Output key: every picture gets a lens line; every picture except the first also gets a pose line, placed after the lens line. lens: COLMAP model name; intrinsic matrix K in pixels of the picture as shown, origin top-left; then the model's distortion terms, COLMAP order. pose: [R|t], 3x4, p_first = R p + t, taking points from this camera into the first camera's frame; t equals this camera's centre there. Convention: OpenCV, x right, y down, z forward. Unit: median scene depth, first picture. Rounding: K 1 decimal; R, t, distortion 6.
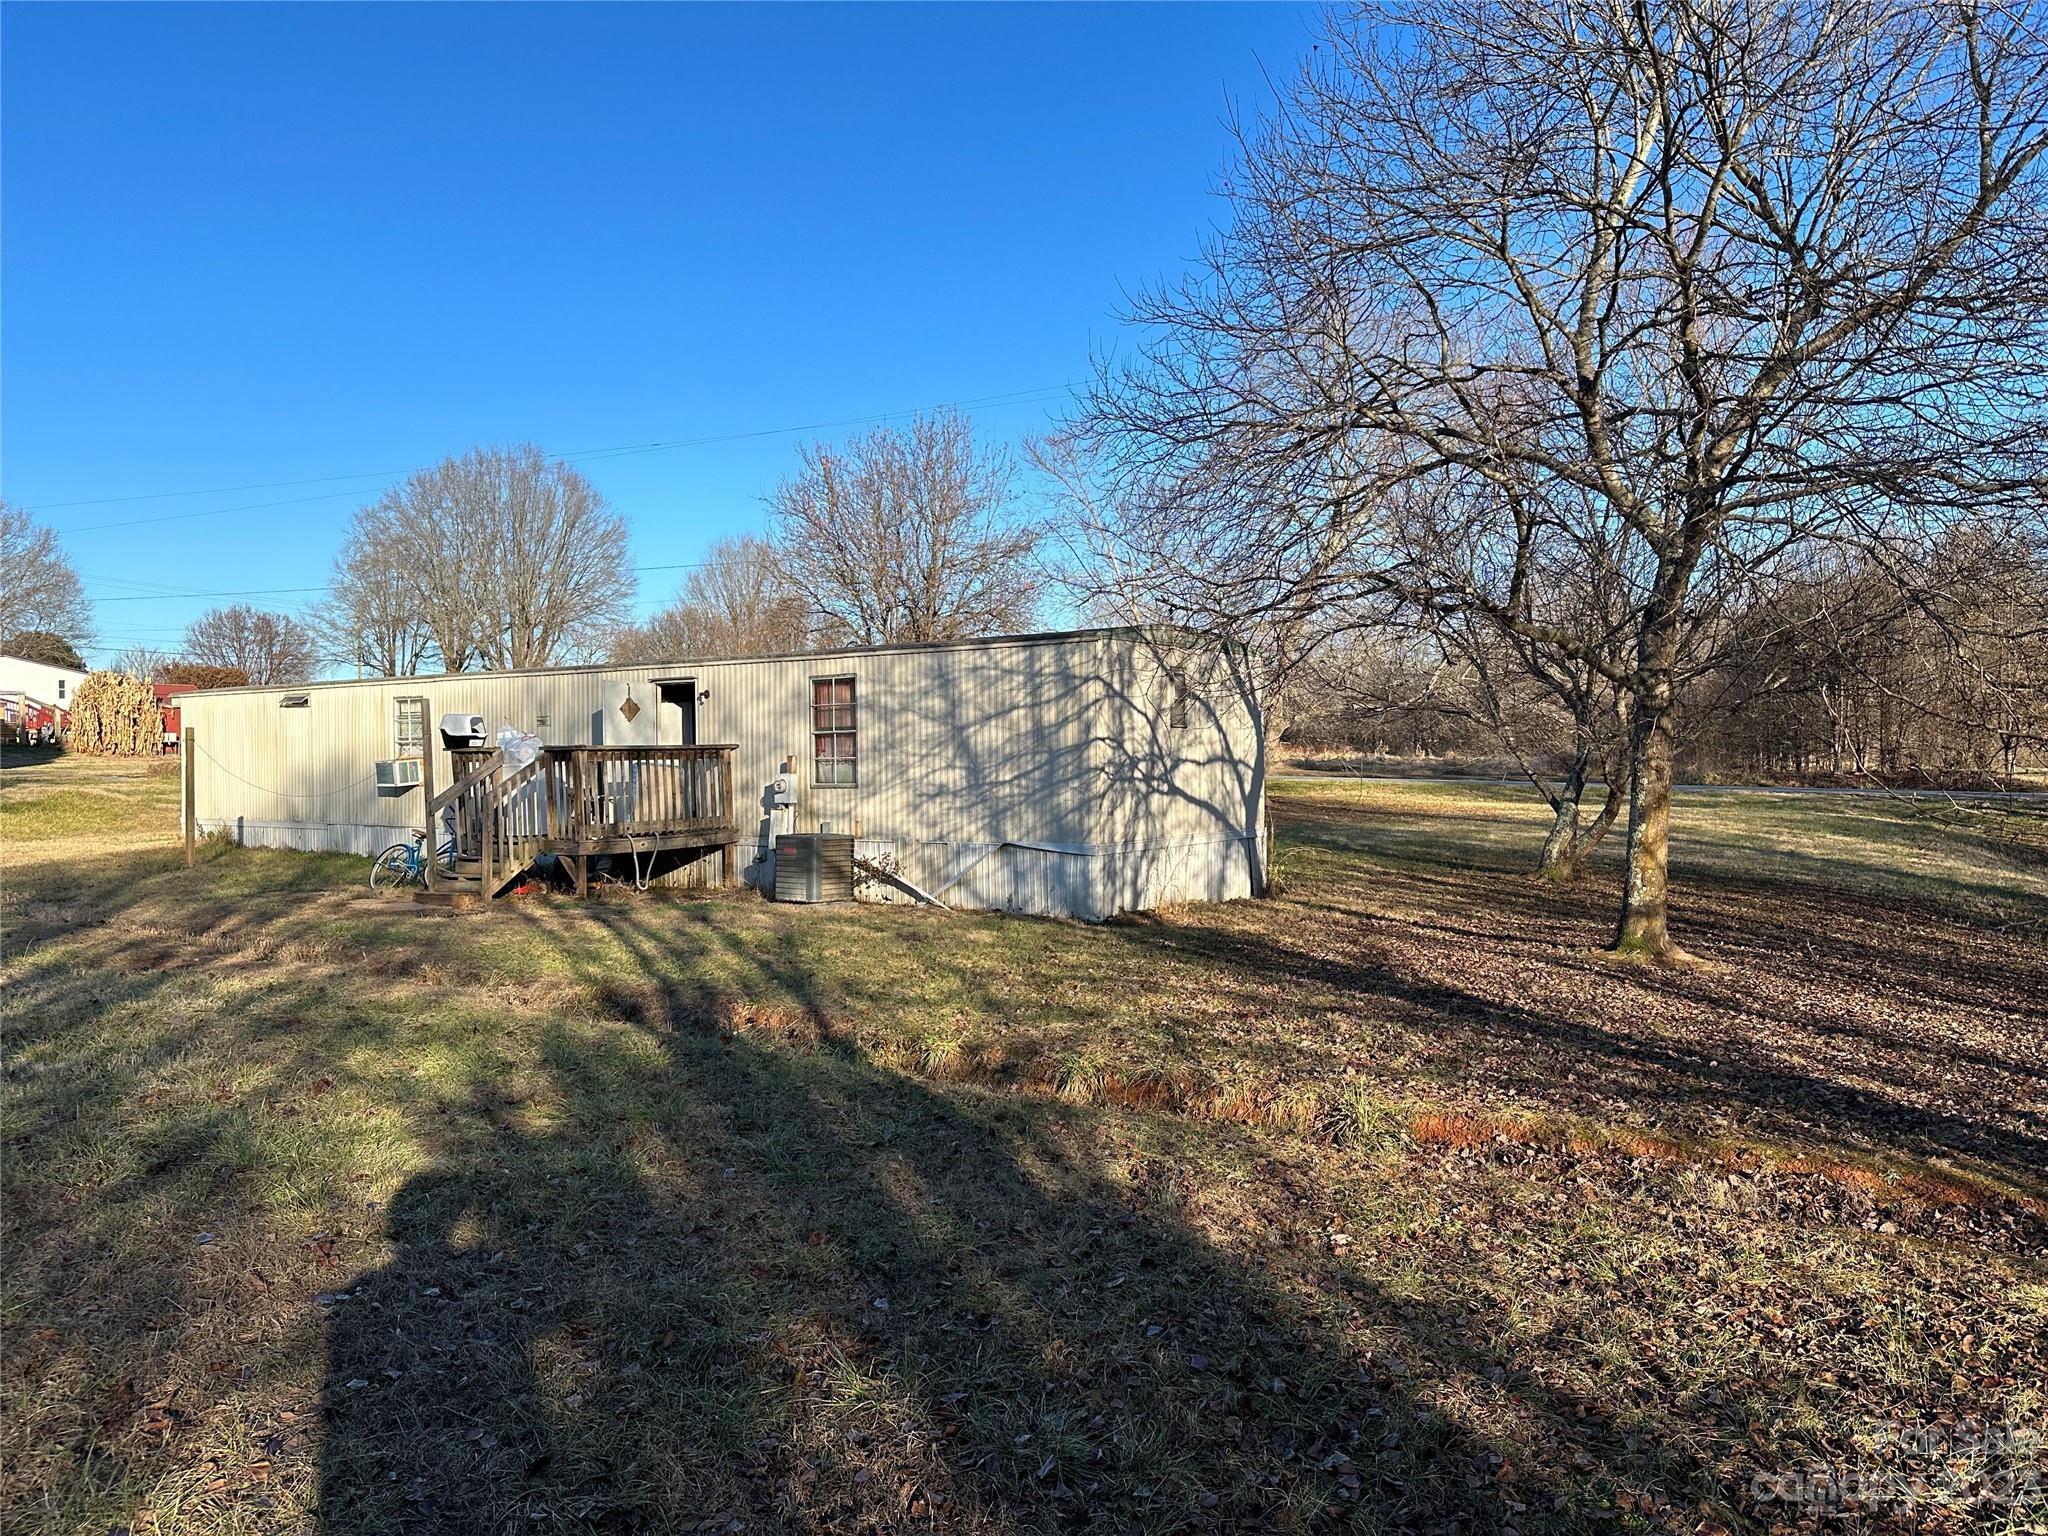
lens RADIAL K [[1391.8, 0, 1024.0], [0, 1391.8, 768.0], [0, 0, 1]] dist [0.144361, -0.284582]
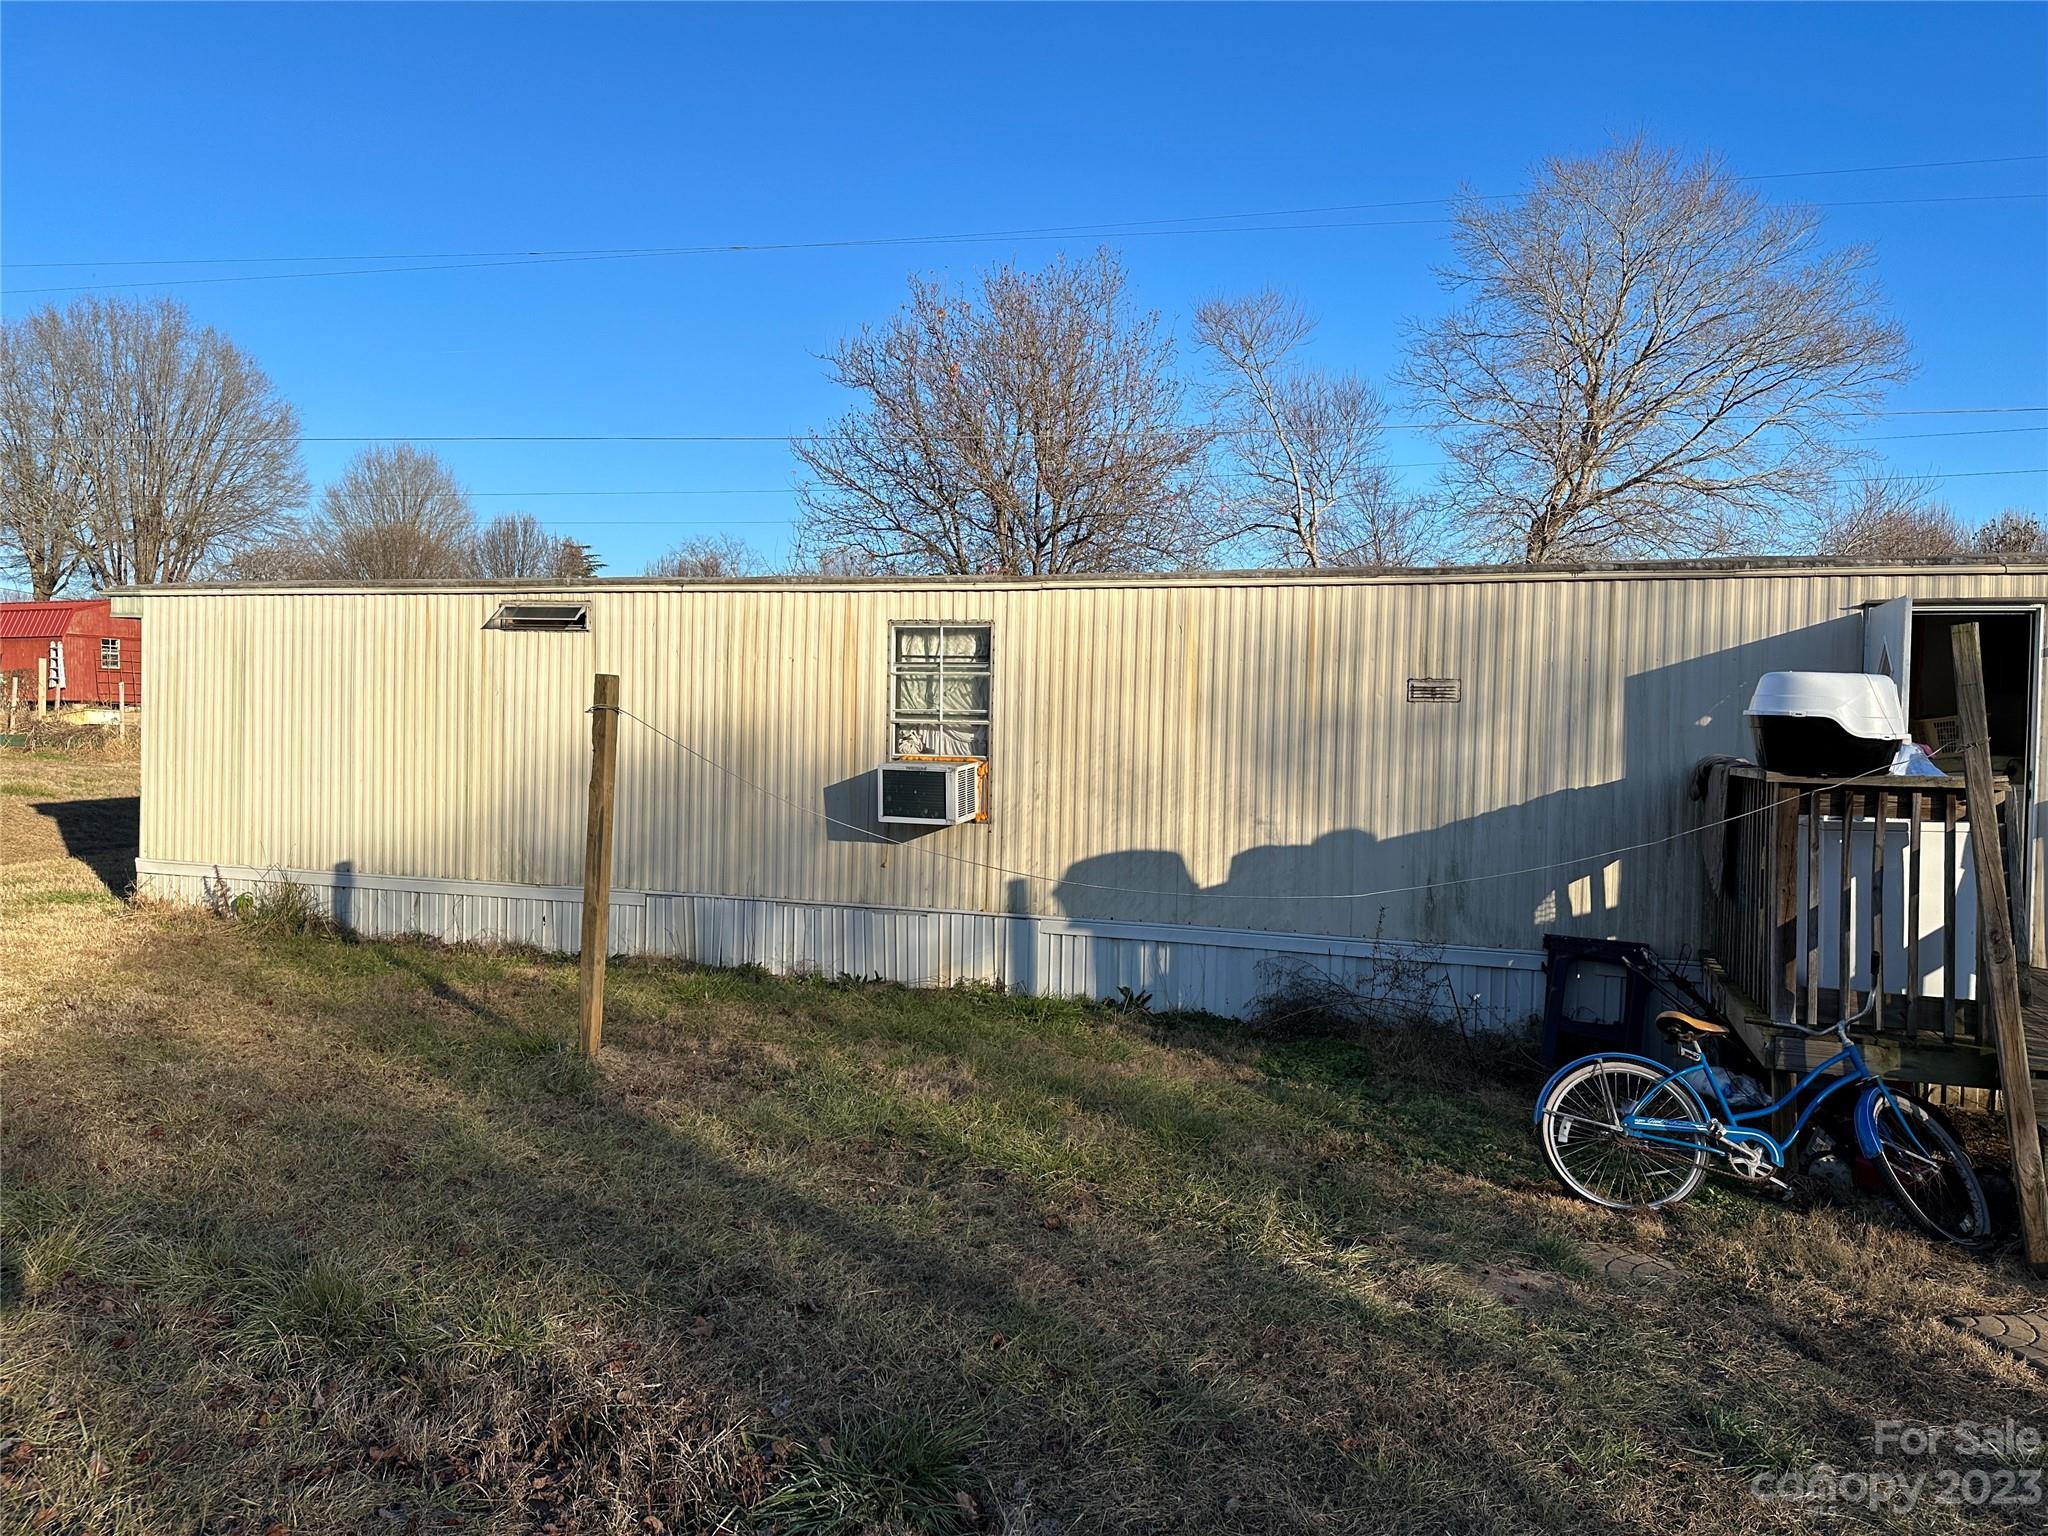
lens RADIAL K [[1452.6, 0, 1024.0], [0, 1452.6, 768.0], [0, 0, 1]] dist [0.072313, -0.000671]
pose [[0.972975, 0.028854, 0.229099, -0.394756], [-0.034044, 0.999245, 0.018732, -0.011270], [-0.228386, -0.026026, 0.973223, 0.431248]]
